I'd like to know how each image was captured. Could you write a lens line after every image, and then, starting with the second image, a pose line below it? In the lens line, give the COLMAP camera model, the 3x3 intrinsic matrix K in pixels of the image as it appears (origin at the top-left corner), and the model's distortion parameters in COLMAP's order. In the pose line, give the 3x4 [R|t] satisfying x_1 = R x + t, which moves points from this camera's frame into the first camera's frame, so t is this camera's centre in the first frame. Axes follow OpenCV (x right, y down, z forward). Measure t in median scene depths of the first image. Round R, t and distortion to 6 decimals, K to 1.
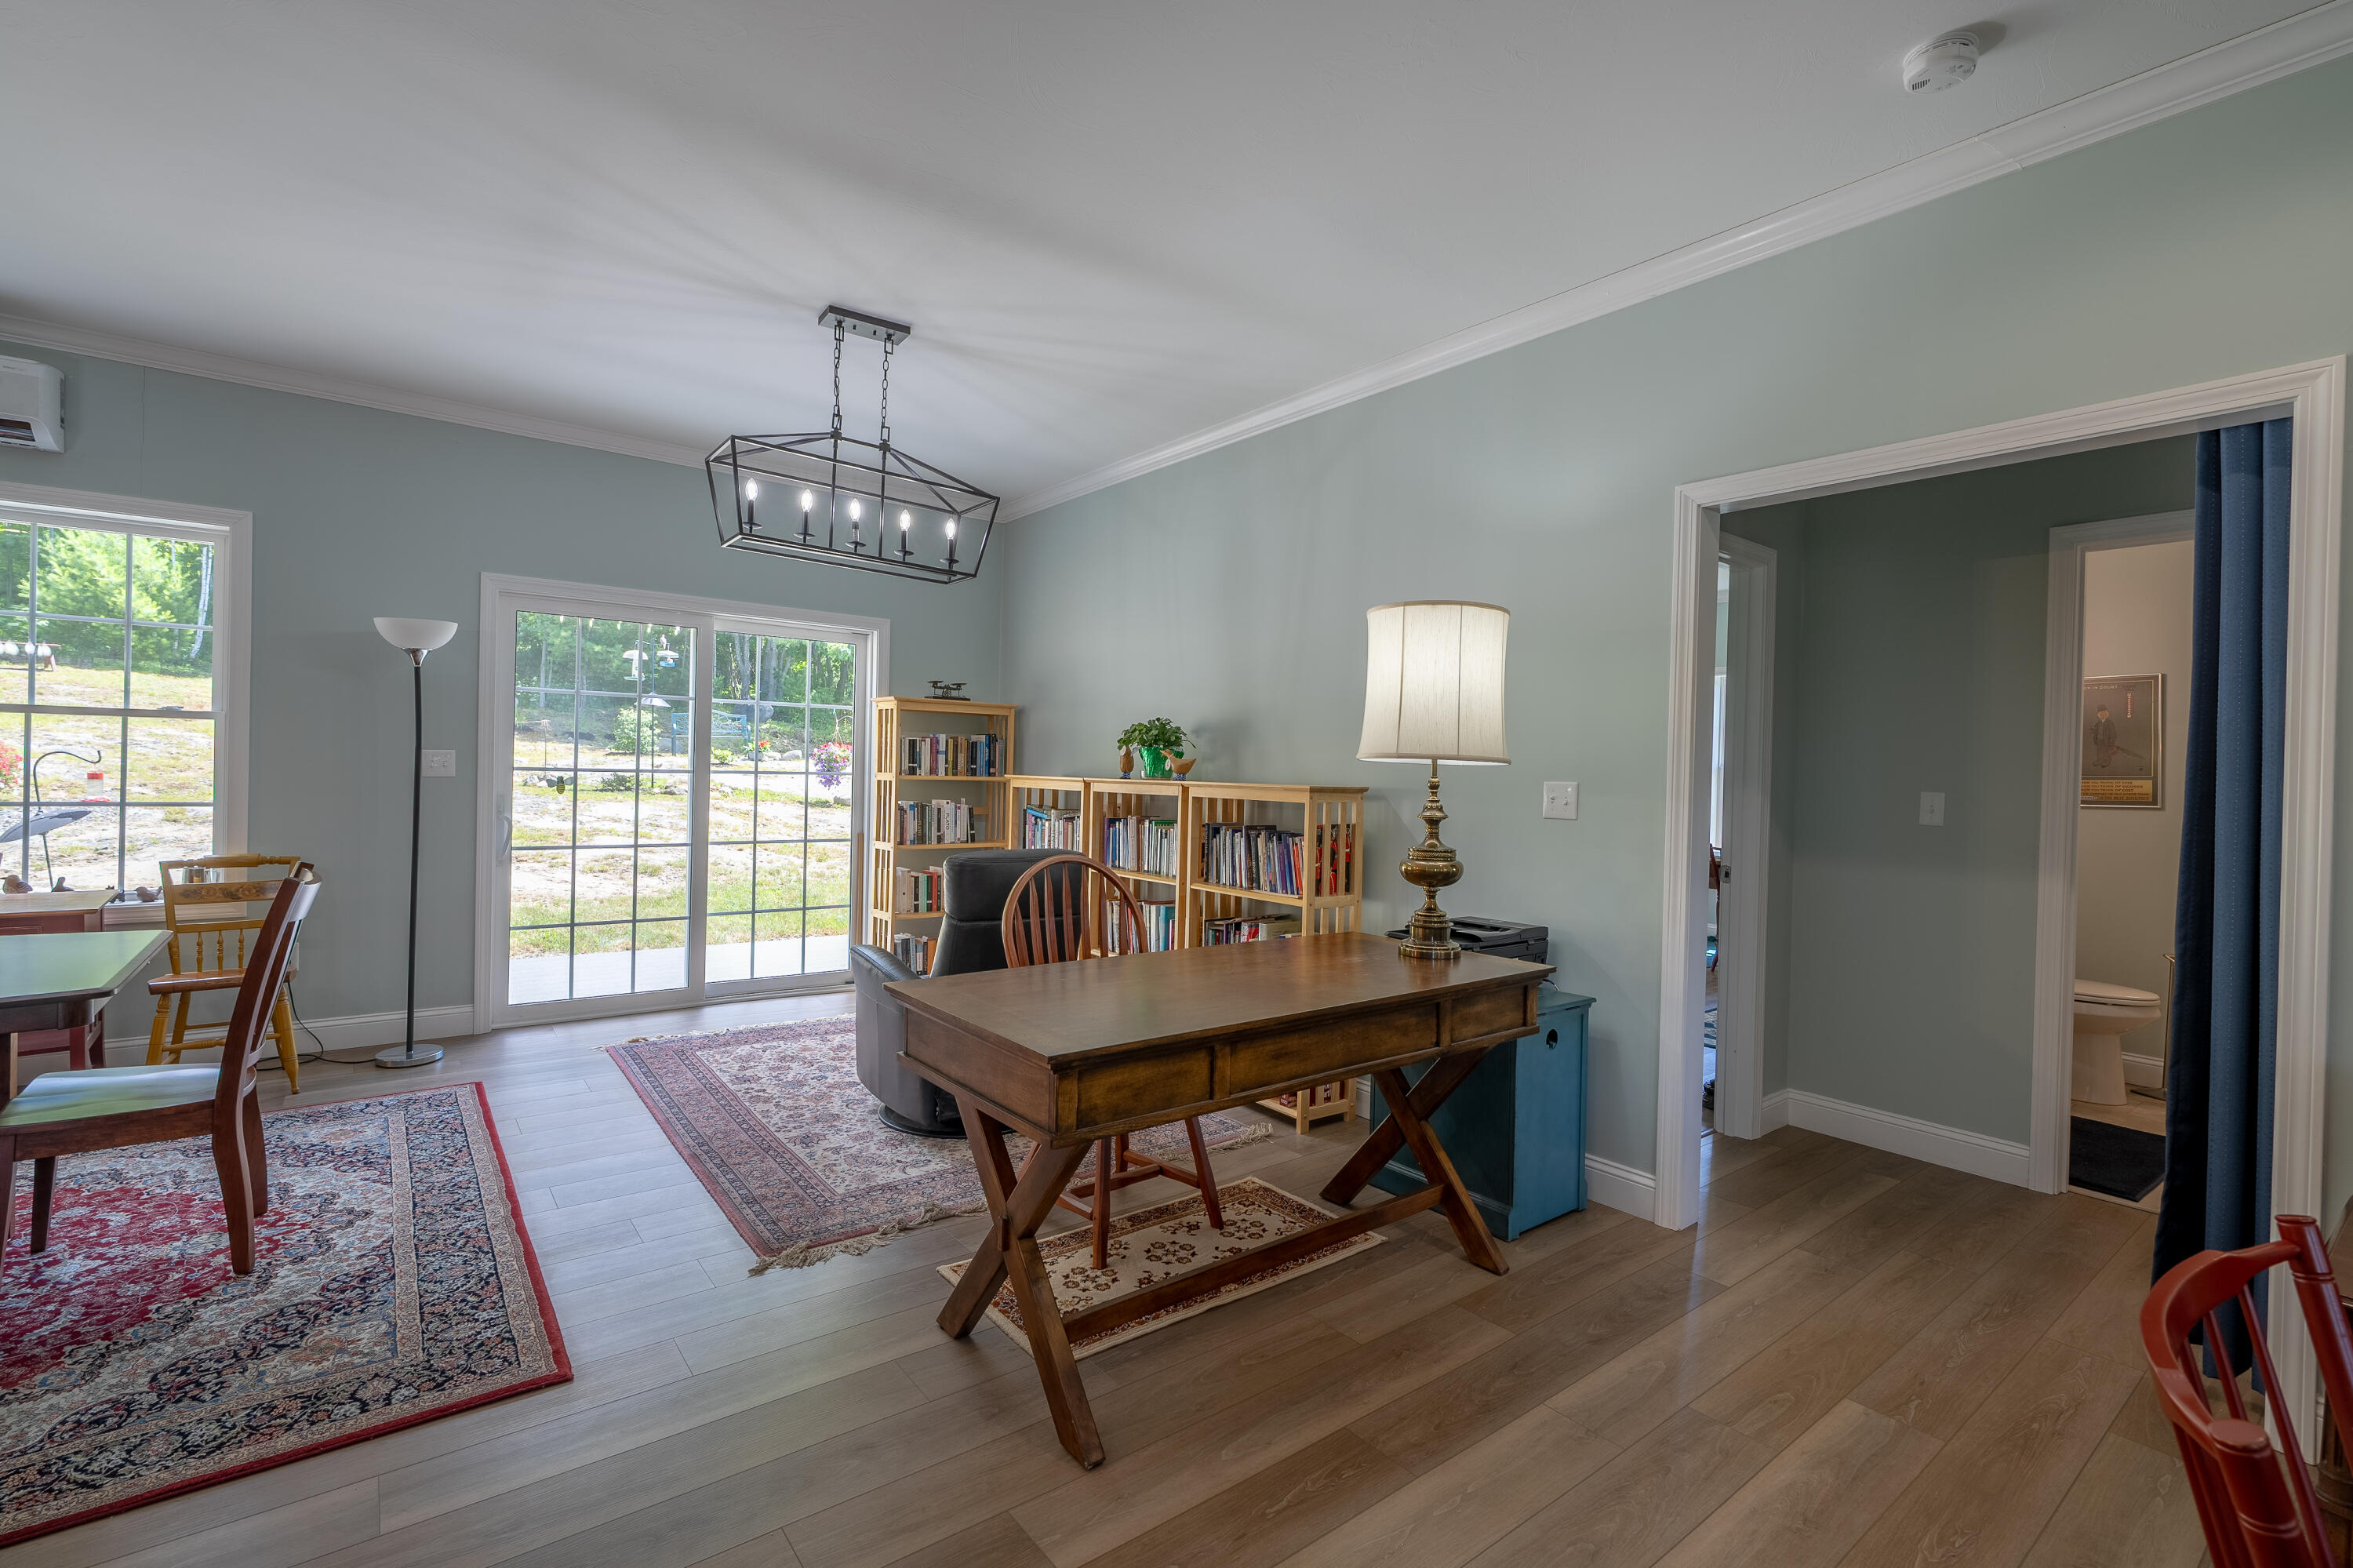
lens RADIAL K [[1050.7, 0, 1184.3], [0, 1050.7, 777.1], [0, 0, 1]] dist [-0.008979, 0.003593]
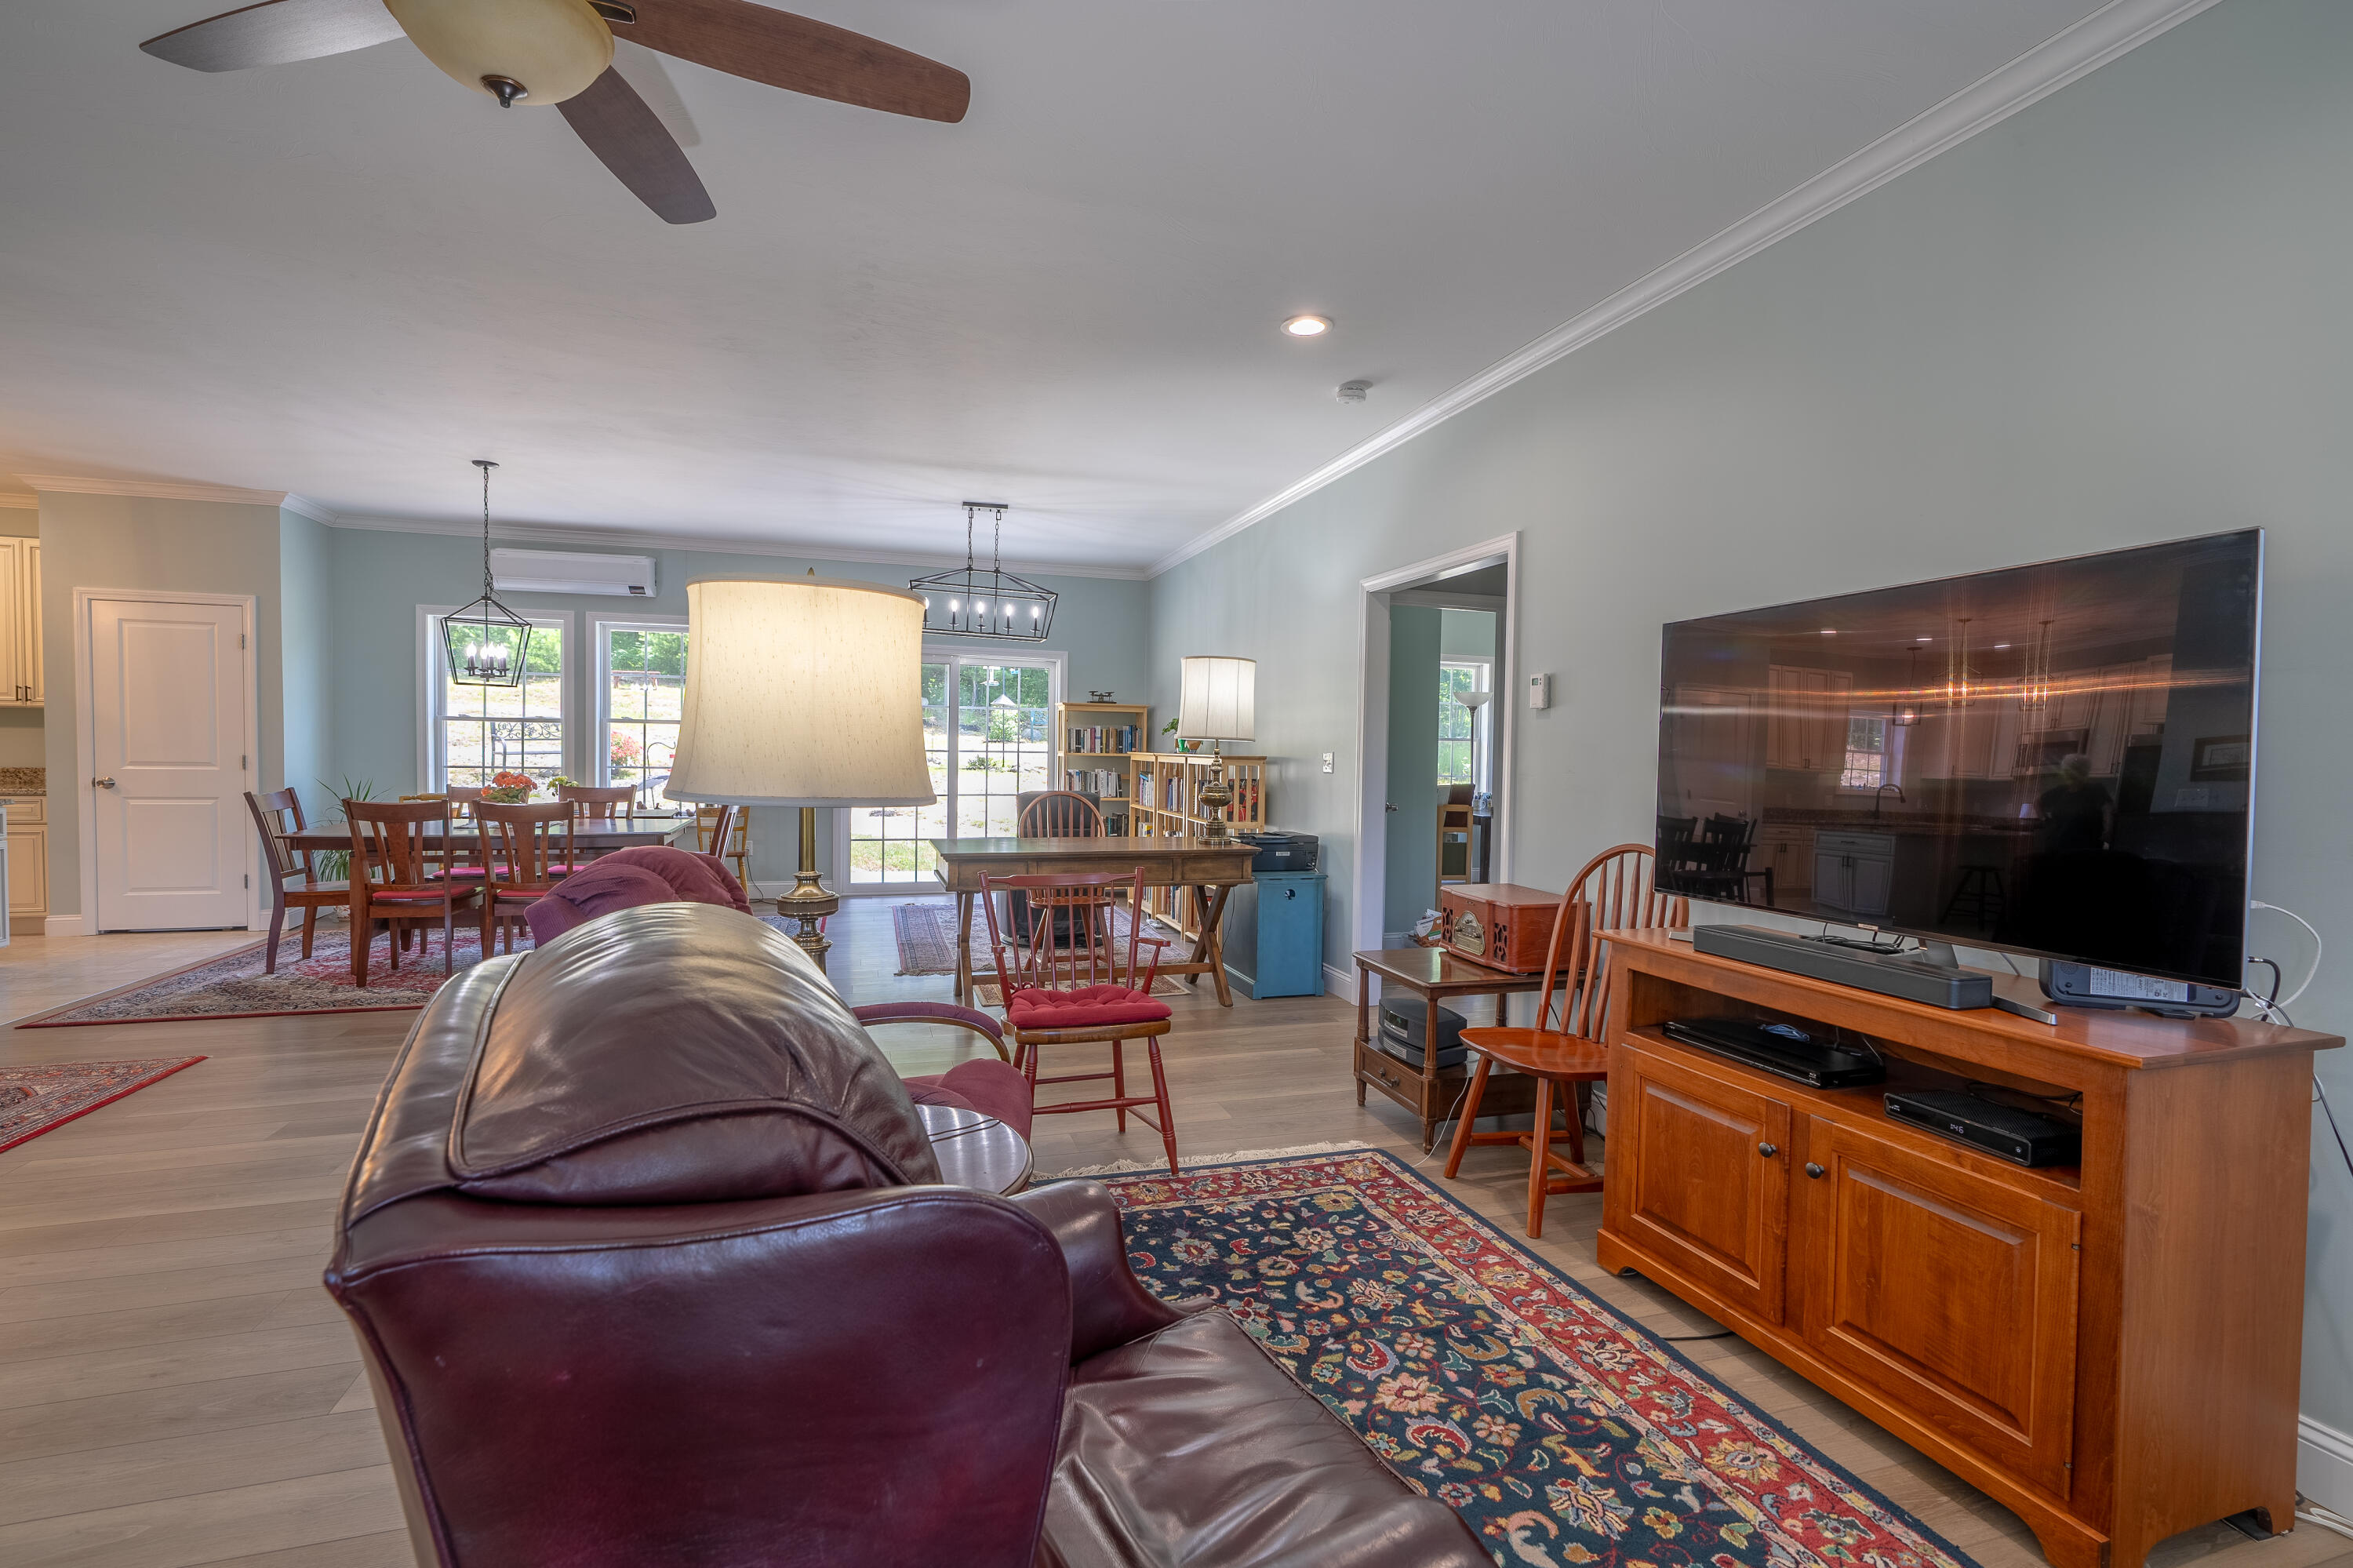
lens RADIAL K [[1050.7, 0, 1179.1], [0, 1050.7, 781.7], [0, 0, 1]] dist [-0.008979, 0.003593]
pose [[0.935294, 0.004359, -0.353846, 0.629554], [0.002378, 0.999824, 0.018603, 0.018271], [0.353865, -0.018241, 0.935119, -0.578515]]
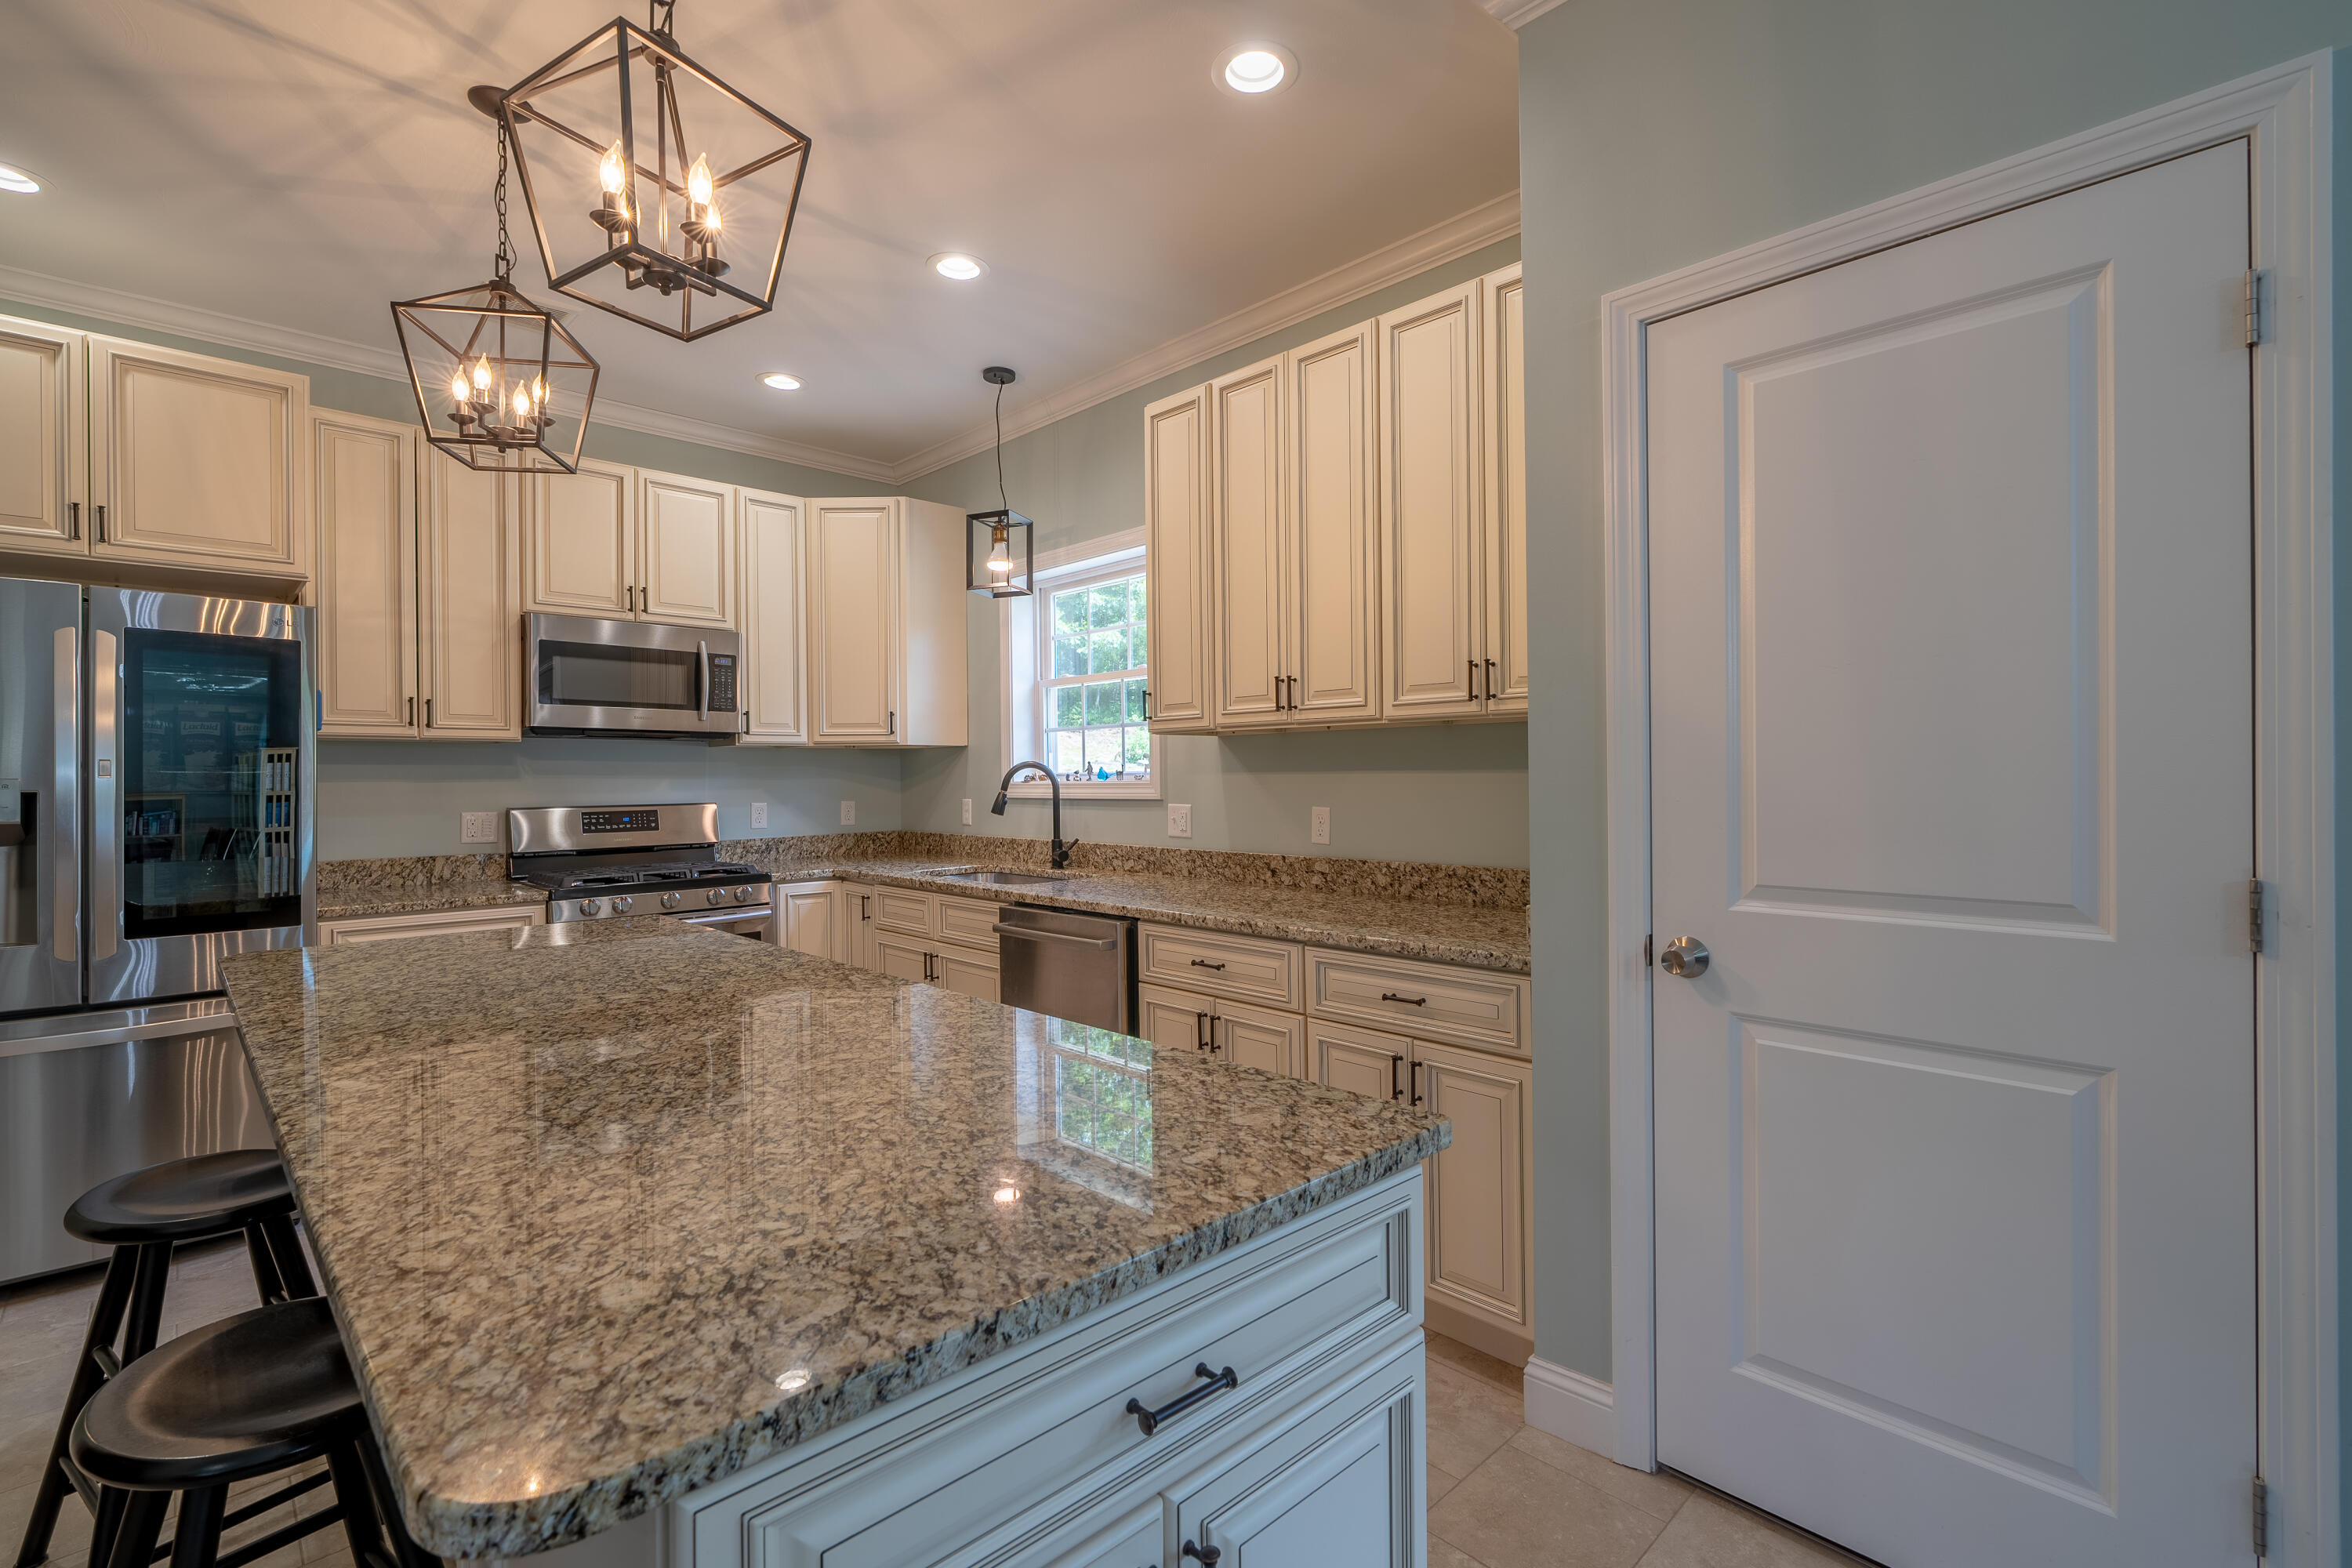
lens RADIAL K [[1050.2, 0, 1189.9], [0, 1050.2, 774.8], [0, 0, 1]] dist [-0.008979, 0.003593]
pose [[0.108221, -0.027595, -0.993744, -1.140952], [0.000729, 0.999617, -0.027679, -0.022696], [0.994127, 0.002271, 0.108199, 0.111435]]
